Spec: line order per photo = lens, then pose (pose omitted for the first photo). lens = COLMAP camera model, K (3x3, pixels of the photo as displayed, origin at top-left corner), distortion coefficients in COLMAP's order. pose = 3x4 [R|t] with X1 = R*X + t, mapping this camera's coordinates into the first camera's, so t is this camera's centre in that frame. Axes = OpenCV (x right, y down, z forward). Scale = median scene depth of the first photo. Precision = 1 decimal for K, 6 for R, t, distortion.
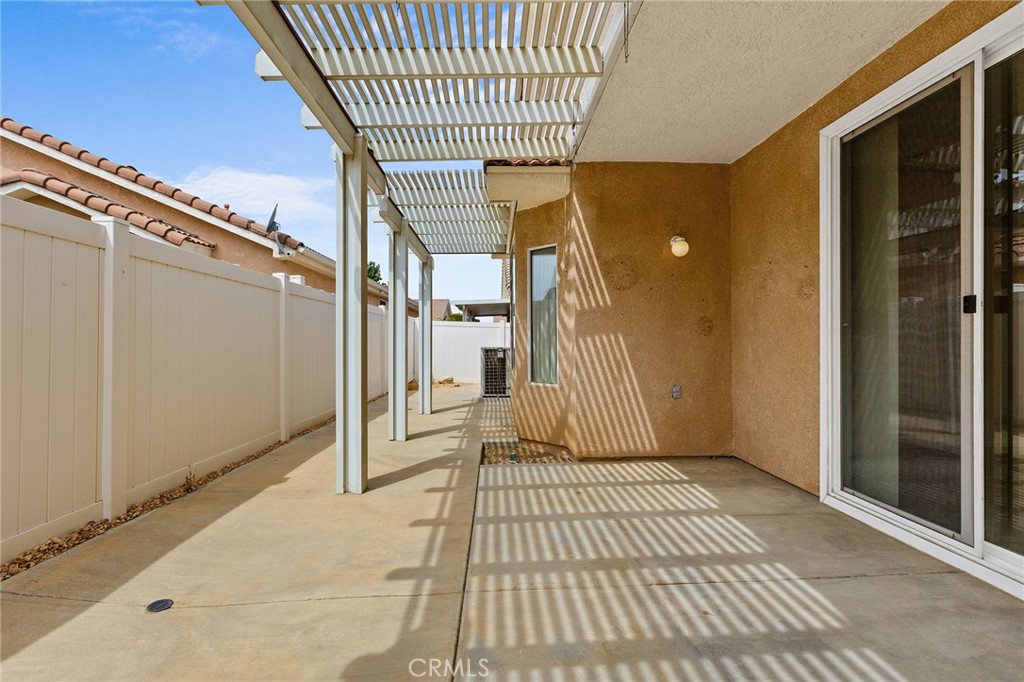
lens RADIAL K [[461.5, 0, 513.0], [0, 461.5, 339.8], [0, 0, 1]] dist [-0.002805, 0.000594]
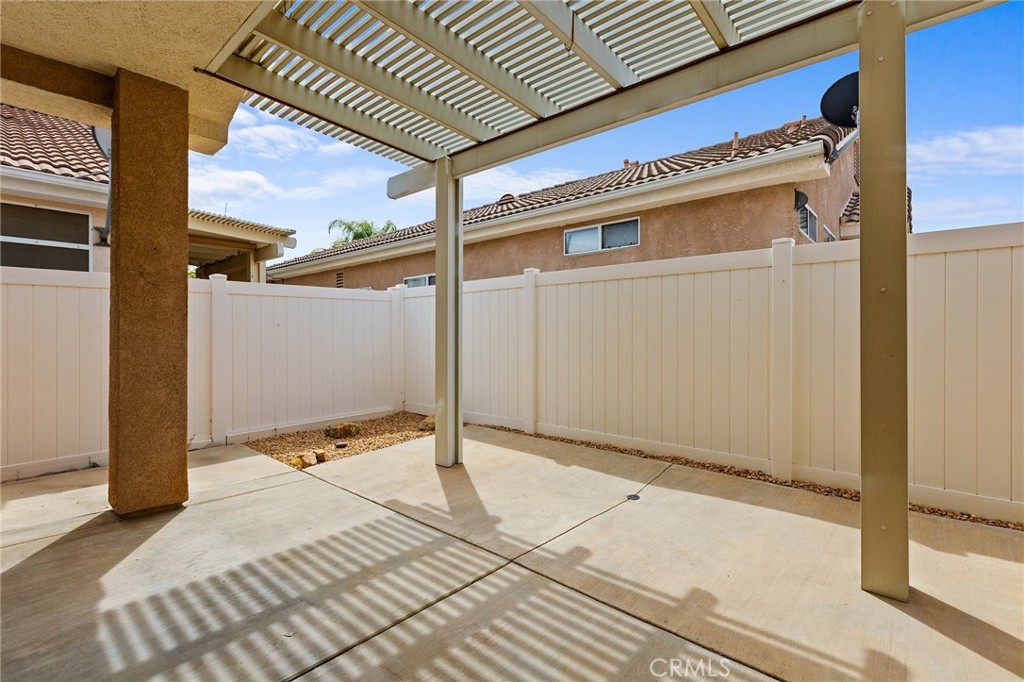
lens RADIAL K [[461.5, 0, 516.8], [0, 461.5, 338.4], [0, 0, 1]] dist [-0.002805, 0.000594]
pose [[-0.693691, 0.005706, -0.720250, 0.350125], [0.008044, 0.999968, 0.000175, -0.000321], [0.720227, -0.005672, -0.693715, 0.899068]]
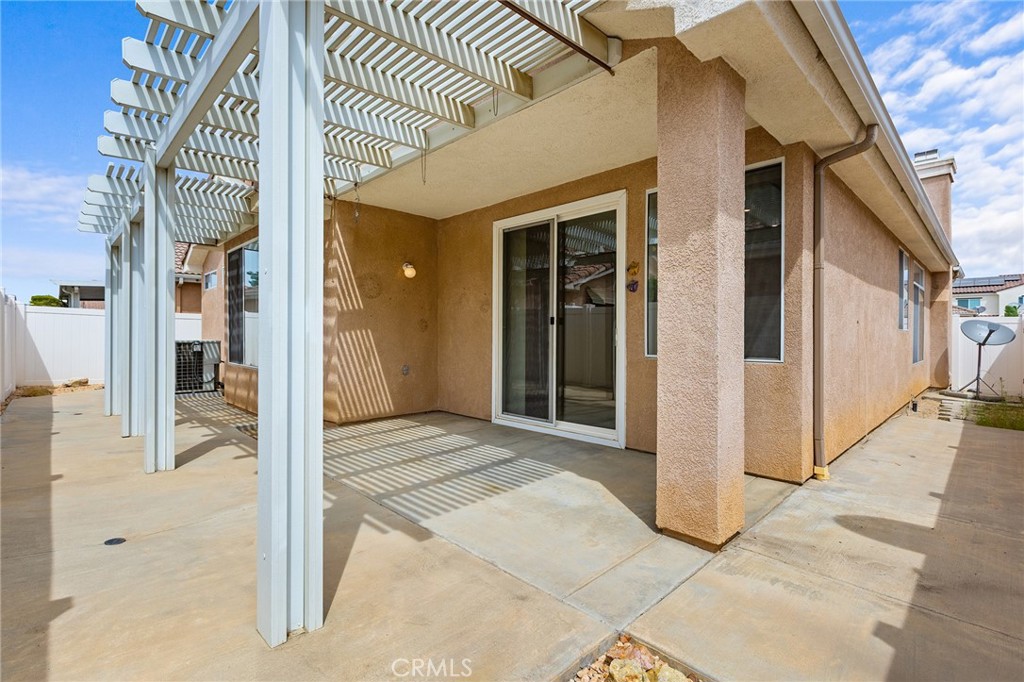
lens RADIAL K [[461.5, 0, 514.8], [0, 461.5, 337.4], [0, 0, 1]] dist [-0.002805, 0.000594]
pose [[0.746268, -0.000343, 0.665646, -0.383513], [-0.006579, 0.999947, 0.007891, -0.004734], [-0.665613, -0.010268, 0.746226, -0.337624]]
